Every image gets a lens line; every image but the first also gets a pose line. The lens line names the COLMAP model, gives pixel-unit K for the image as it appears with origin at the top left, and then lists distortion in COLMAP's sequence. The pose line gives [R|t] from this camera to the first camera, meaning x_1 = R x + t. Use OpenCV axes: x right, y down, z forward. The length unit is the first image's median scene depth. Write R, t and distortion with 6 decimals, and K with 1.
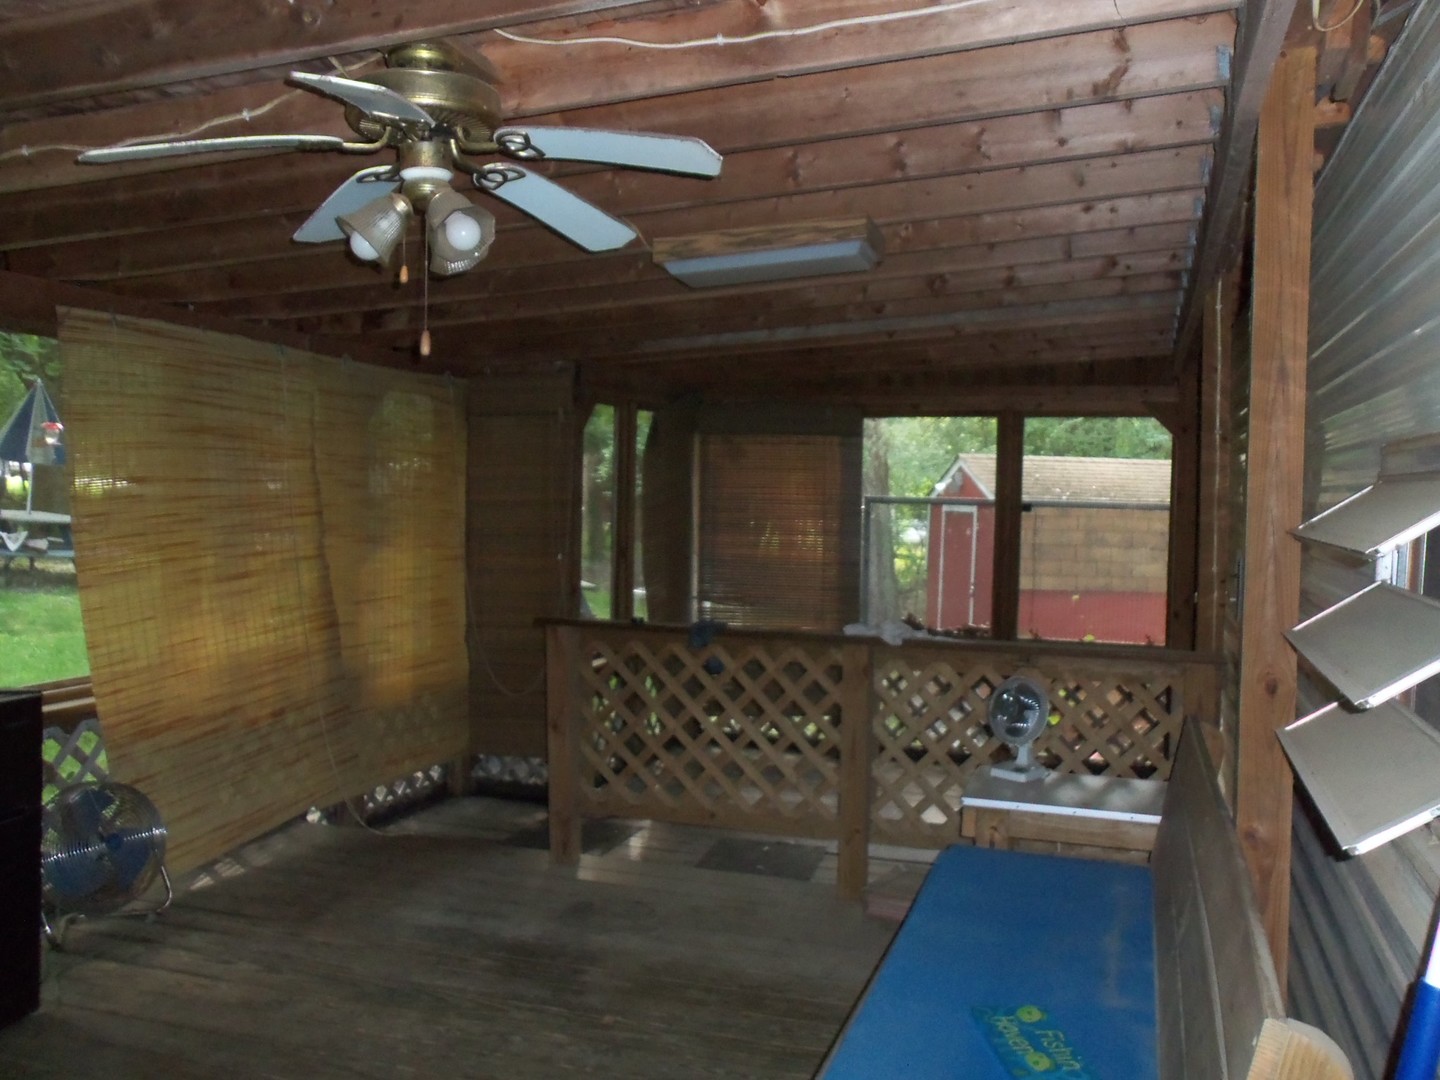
lens RADIAL K [[1236.9, 0, 745.7], [0, 1236.9, 535.3], [0, 0, 1]] dist [-0.011961, 0.004176]
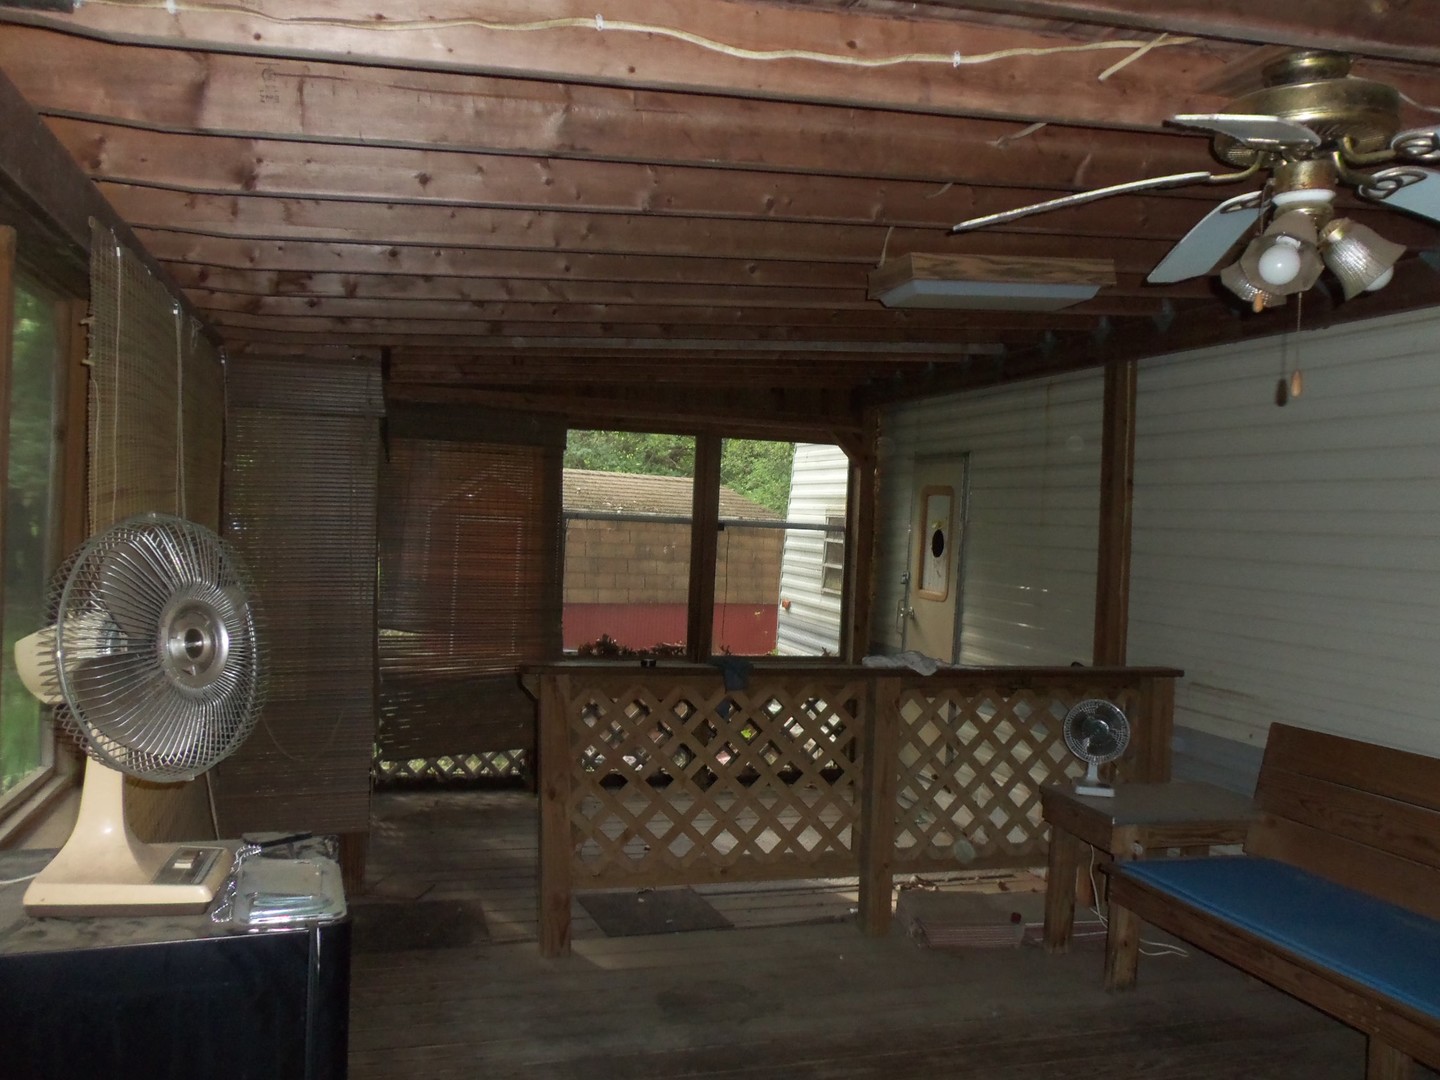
lens RADIAL K [[1236.9, 0, 745.7], [0, 1236.9, 535.3], [0, 0, 1]] dist [-0.011961, 0.004176]
pose [[0.818398, 0.005484, 0.574626, -0.366625], [-0.004856, 0.999985, -0.002626, -0.013573], [-0.574631, -0.000641, 0.818412, 0.164406]]
